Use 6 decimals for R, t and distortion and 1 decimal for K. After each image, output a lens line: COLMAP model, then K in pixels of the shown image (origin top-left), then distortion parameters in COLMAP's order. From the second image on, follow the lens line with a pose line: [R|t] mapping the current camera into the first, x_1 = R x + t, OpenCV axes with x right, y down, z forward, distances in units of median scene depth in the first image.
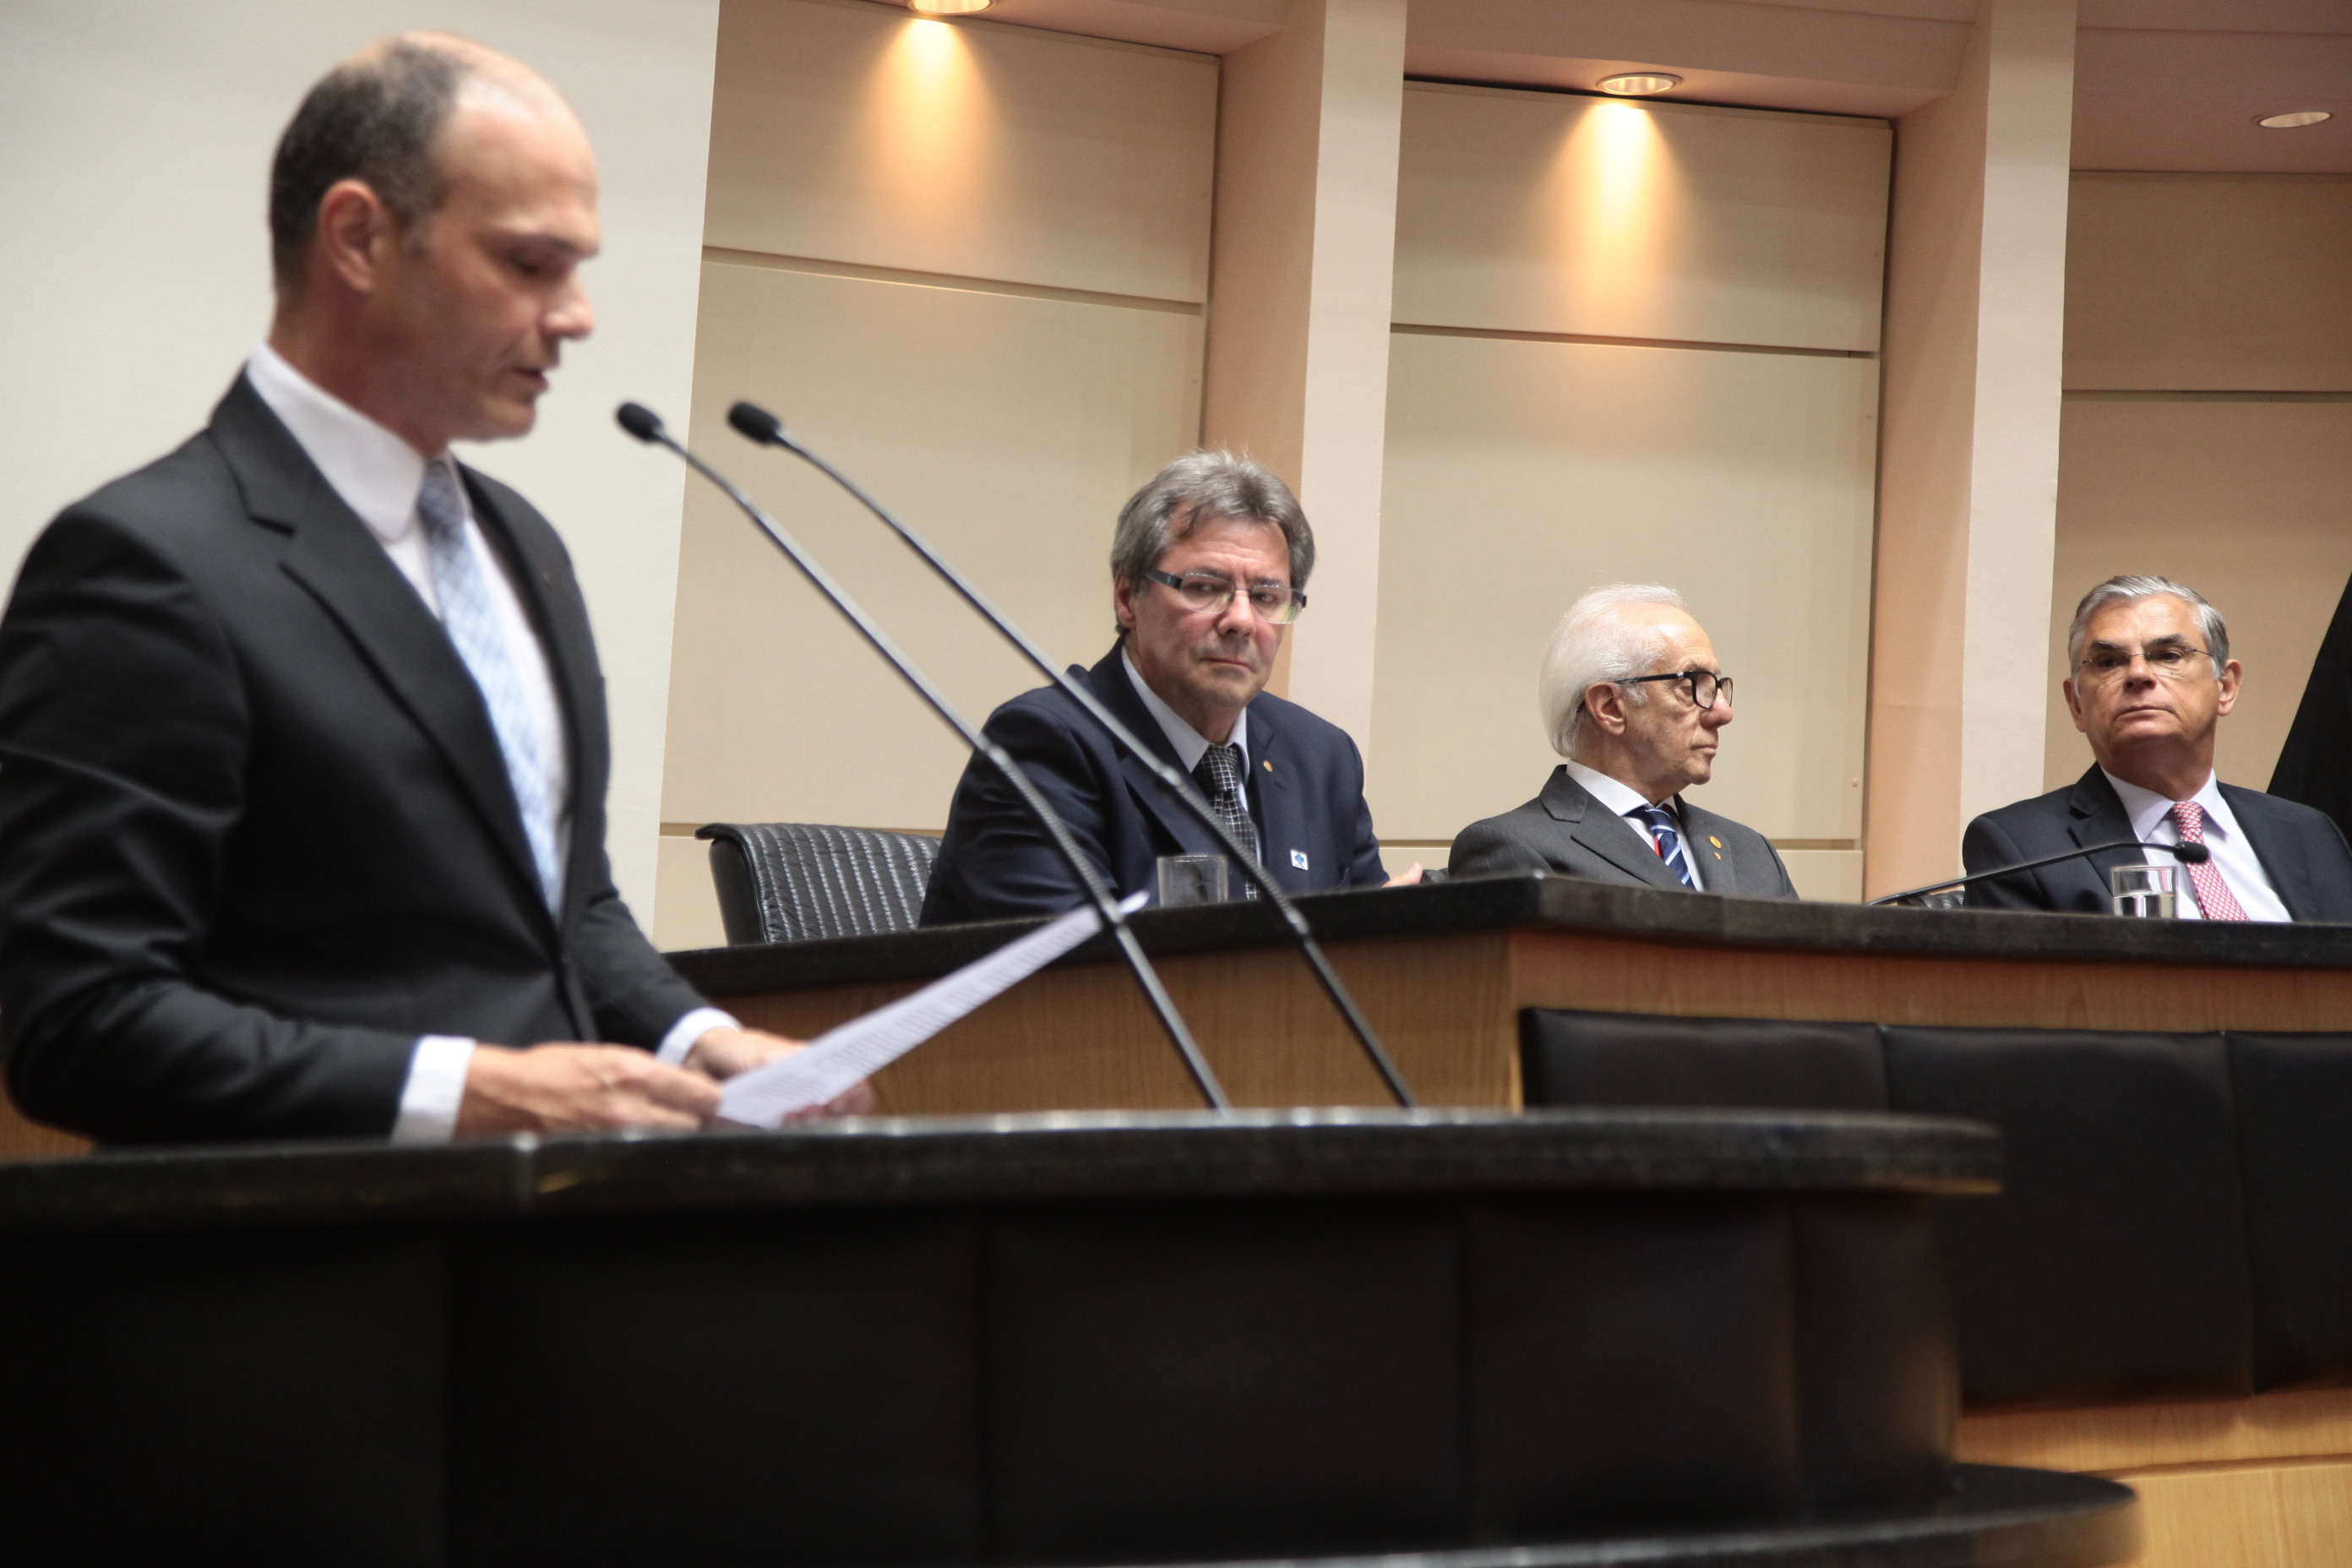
lens RADIAL K [[4913.8, 0, 1166.0], [0, 4913.8, 787.3], [0, 0, 1]] dist [0.362736, 0.000000]
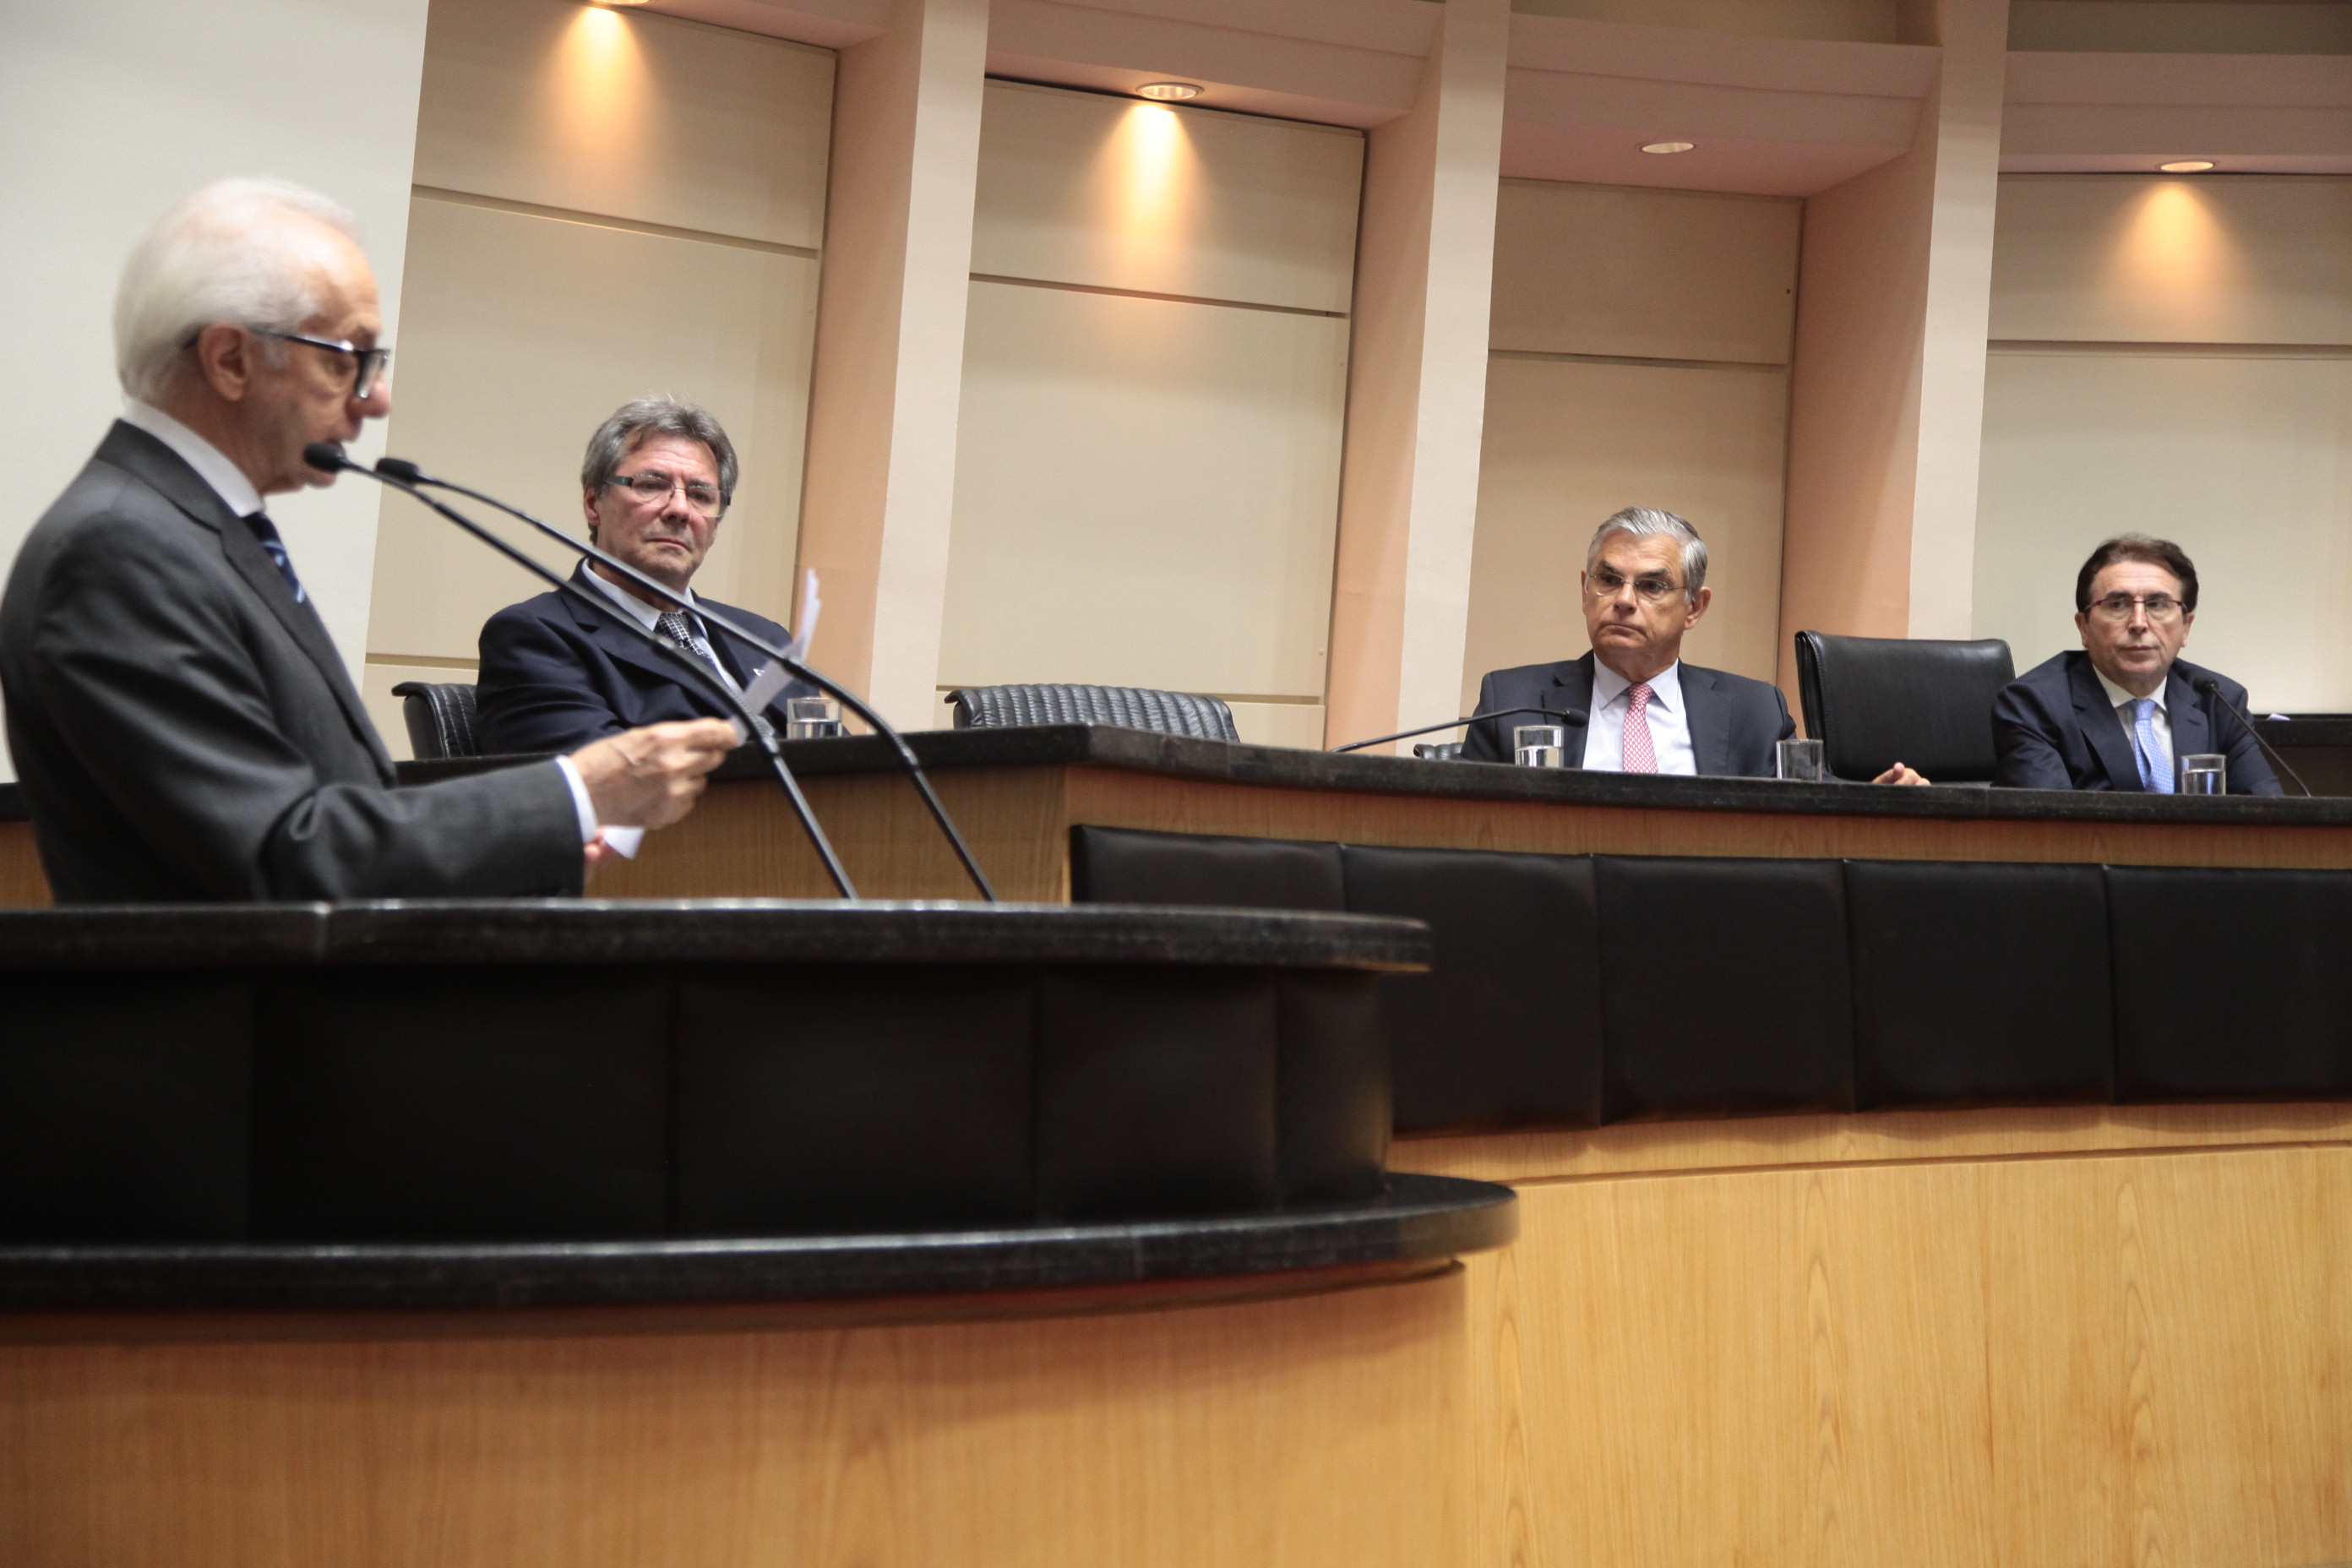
lens RADIAL K [[4017.0, 0, 1176.5], [0, 4017.0, 795.4], [0, 0, 1]] dist [0.213485, 0.000000]
pose [[0.993992, 0.028996, 0.105539, -0.010429], [-0.033123, 0.998745, 0.037563, -0.003094], [-0.104317, -0.040833, 0.993706, -0.045790]]
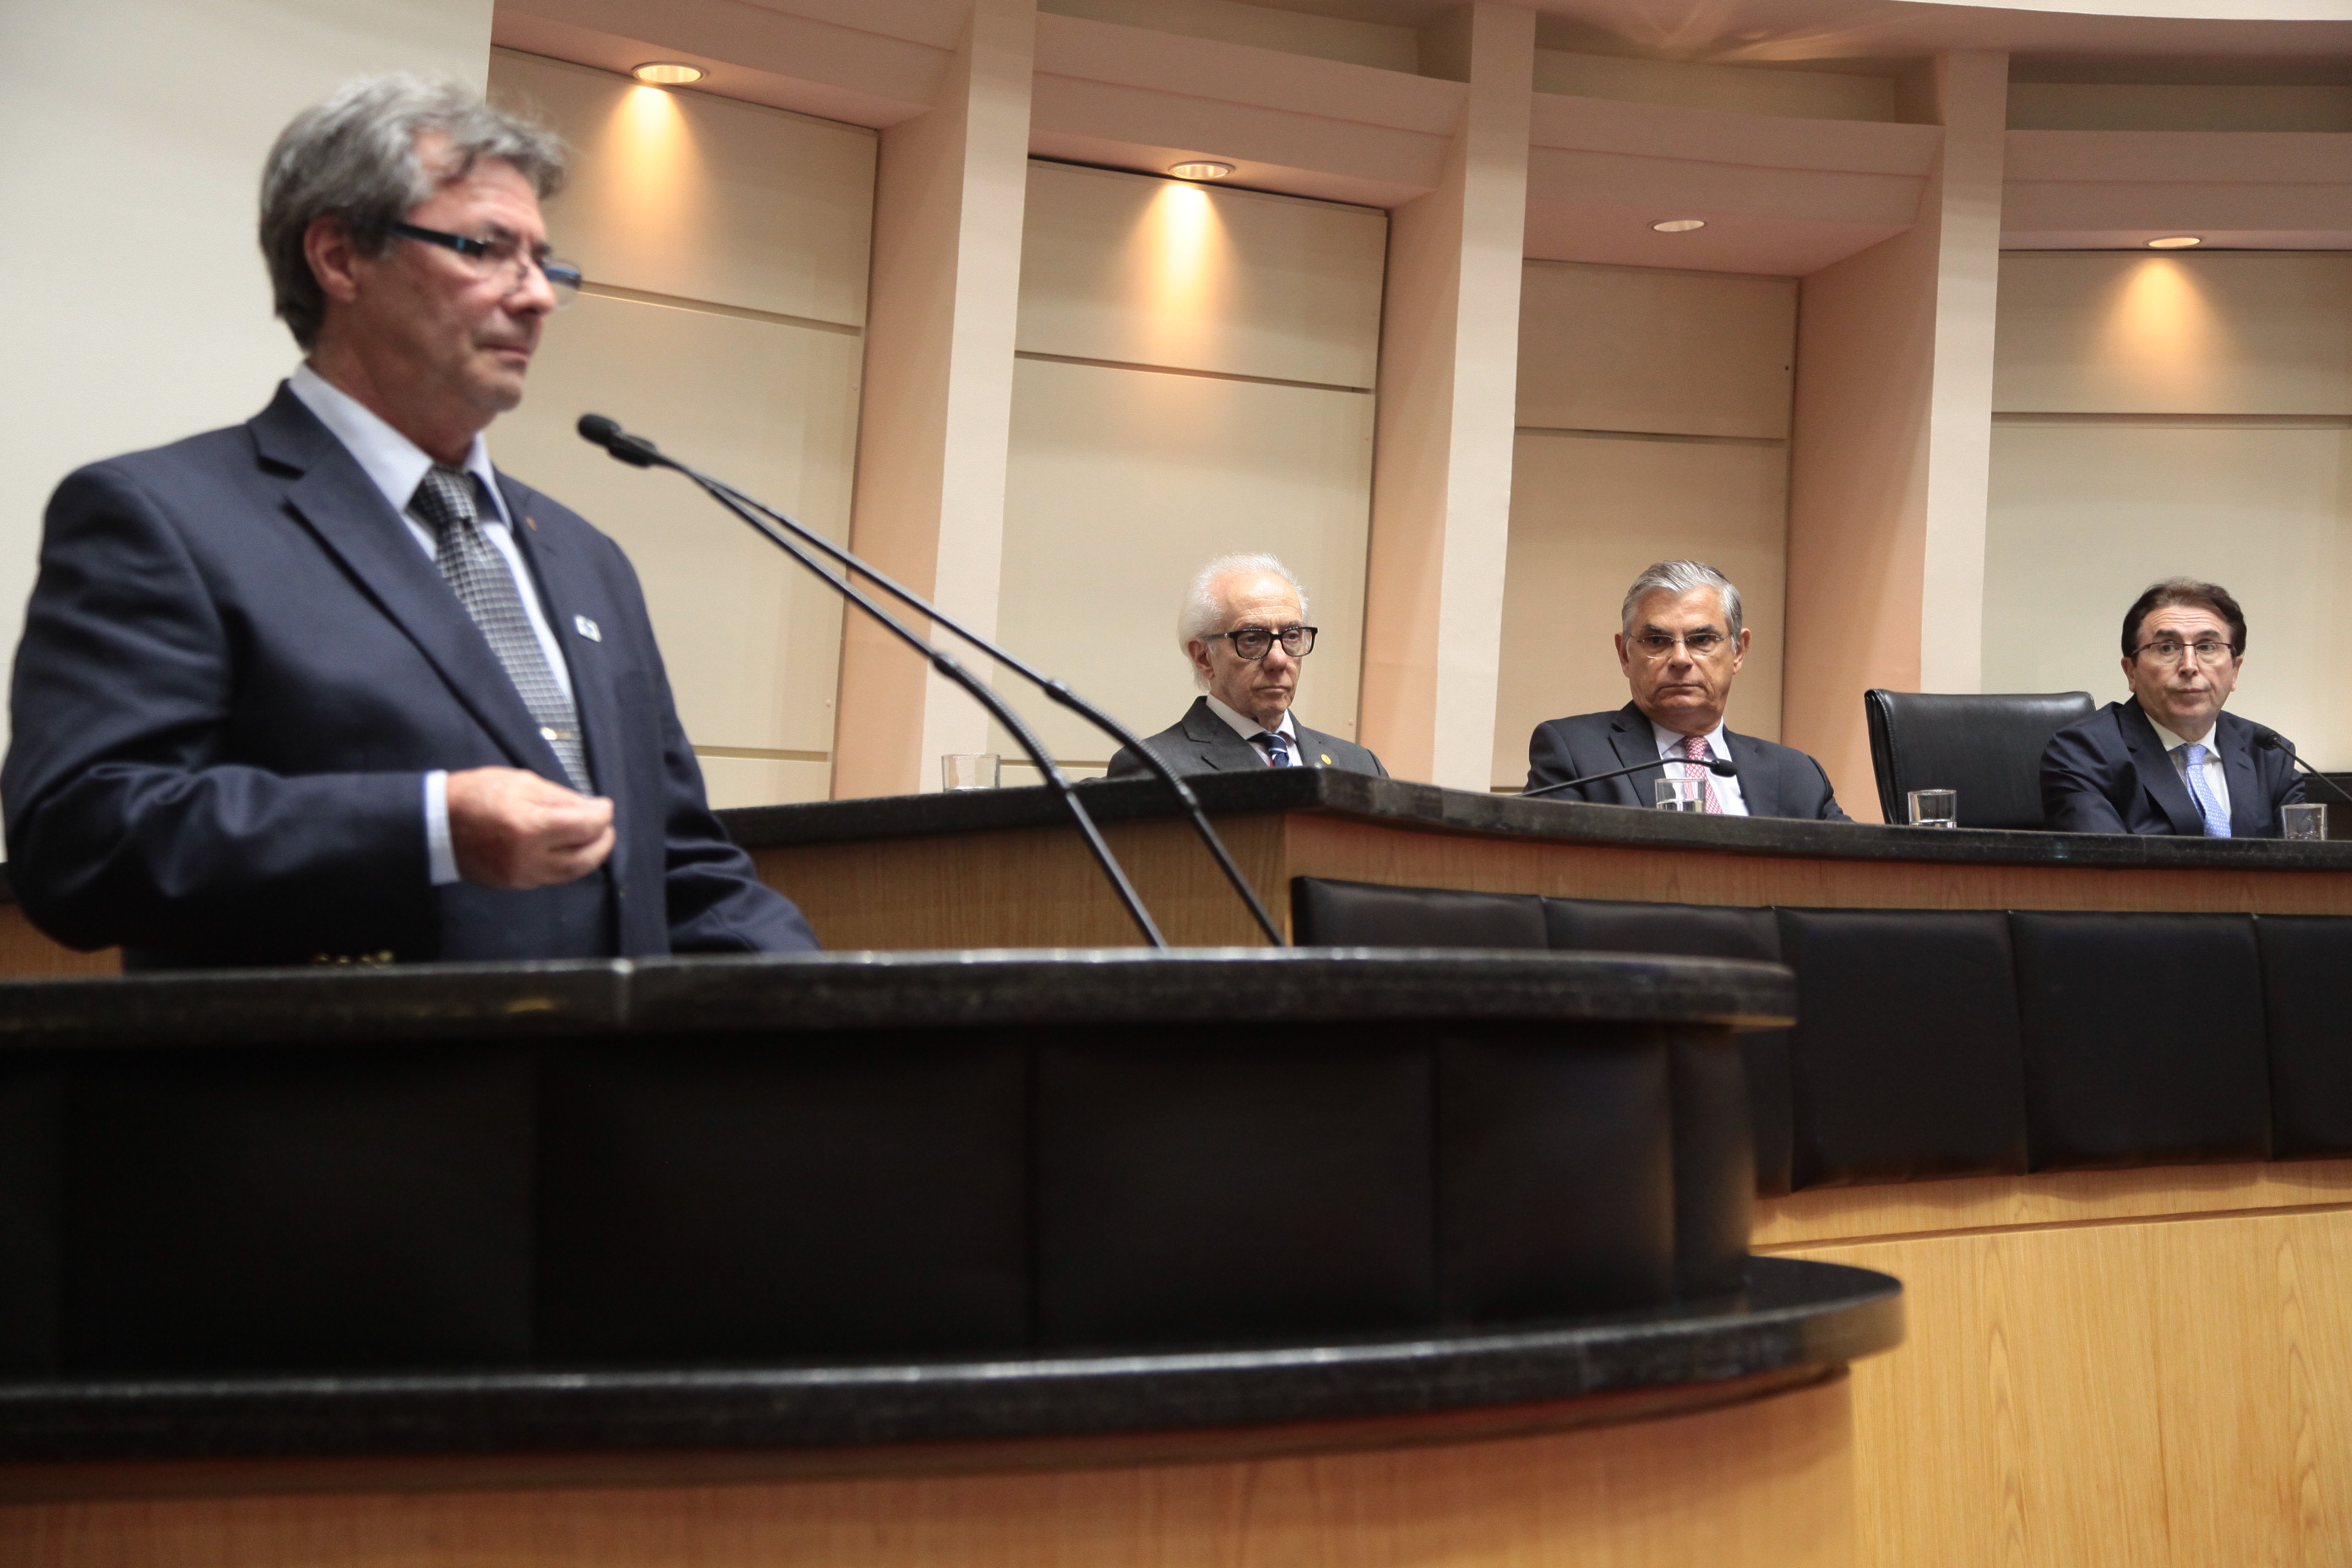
lens RADIAL K [[3689.6, 0, 1167.7], [0, 3689.6, 798.5], [0, 0, 1]] dist [0.169104, 0.000000]
pose [[0.990828, 0.017831, 0.133944, -0.065279], [-0.019895, 0.999703, 0.014084, 0.011137], [-0.133653, -0.016620, 0.990889, 0.092917]]
